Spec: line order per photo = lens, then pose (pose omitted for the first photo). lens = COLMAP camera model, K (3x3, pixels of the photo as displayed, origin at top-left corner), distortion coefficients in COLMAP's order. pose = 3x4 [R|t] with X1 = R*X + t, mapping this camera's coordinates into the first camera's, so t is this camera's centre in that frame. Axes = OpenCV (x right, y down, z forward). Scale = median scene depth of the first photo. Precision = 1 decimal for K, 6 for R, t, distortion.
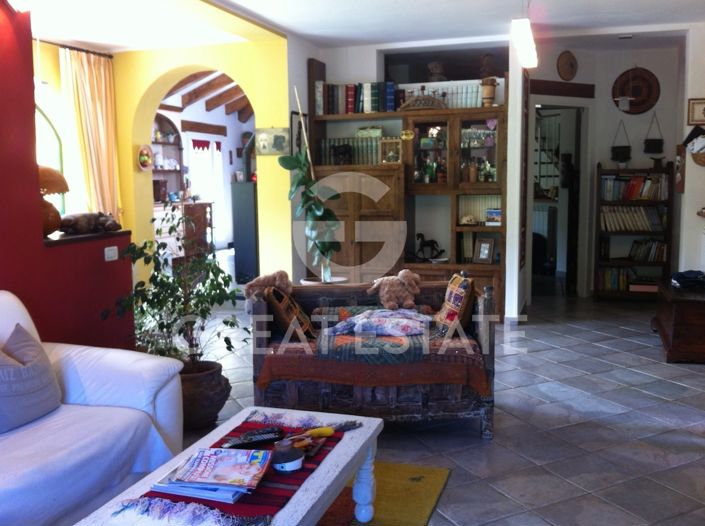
lens RADIAL K [[683.2, 0, 345.5], [0, 683.2, 257.6], [0, 0, 1]] dist [-0.010343, 0.000000]
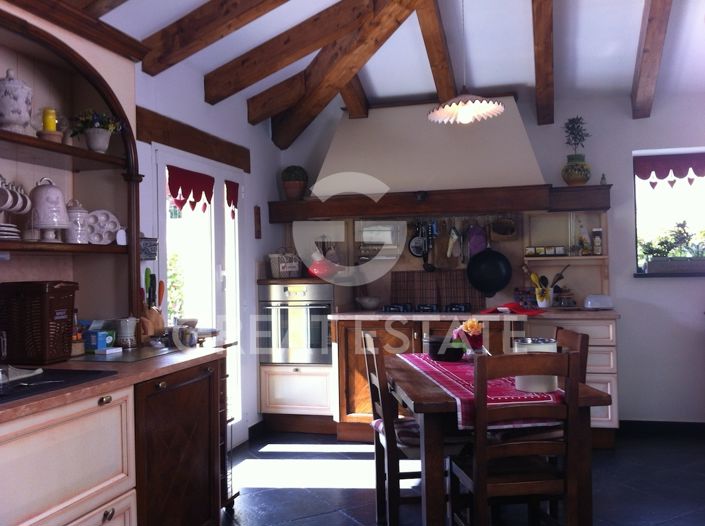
lens RADIAL K [[683.2, 0, 348.7], [0, 683.2, 260.7], [0, 0, 1]] dist [-0.010343, 0.000000]
pose [[0.998705, 0.003434, 0.050768, -0.153483], [0.002766, 0.992580, -0.121560, -0.081600], [-0.050809, 0.121543, 0.991285, 0.667083]]
